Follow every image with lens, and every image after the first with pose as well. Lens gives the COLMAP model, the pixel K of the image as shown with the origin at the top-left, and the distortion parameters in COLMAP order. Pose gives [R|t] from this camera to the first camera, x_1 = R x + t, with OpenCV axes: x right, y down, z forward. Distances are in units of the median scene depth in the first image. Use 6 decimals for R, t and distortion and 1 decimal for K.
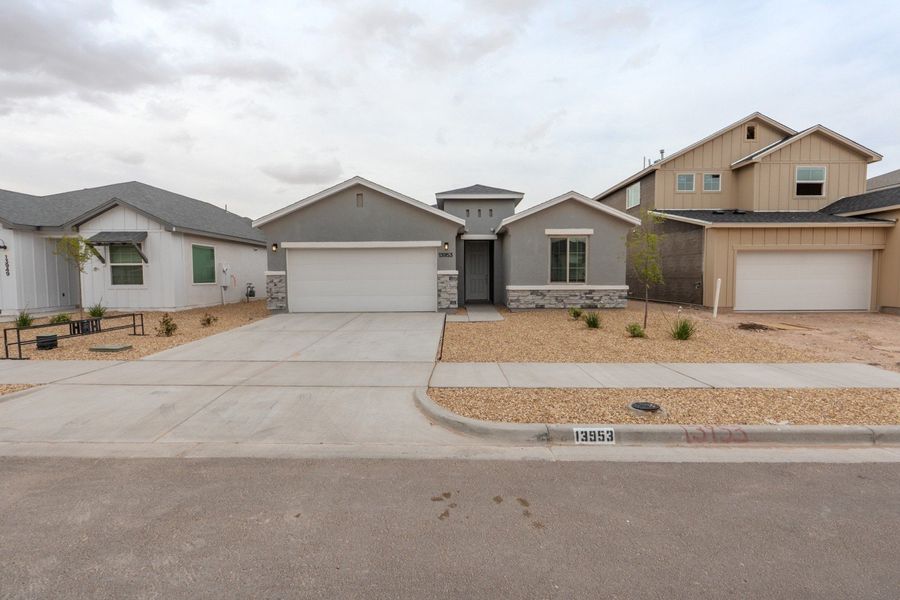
lens RADIAL K [[416.9, 0, 450.0], [0, 416.9, 300.0], [0, 0, 1]] dist [-0.004208, -0.000365]
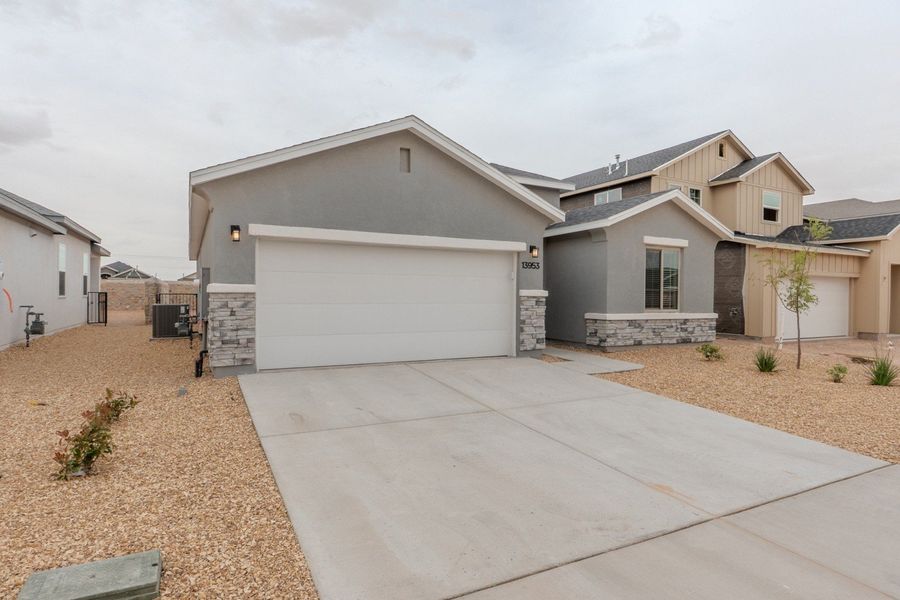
lens RADIAL K [[508.8, 0, 450.0], [0, 508.8, 300.0], [0, 0, 1]] dist [-0.001368, 0.000005]
pose [[0.873668, 0.010250, 0.486414, -0.490081], [0.010670, 0.999134, -0.040219, -0.025928], [-0.486405, 0.040328, 0.872802, 0.388859]]
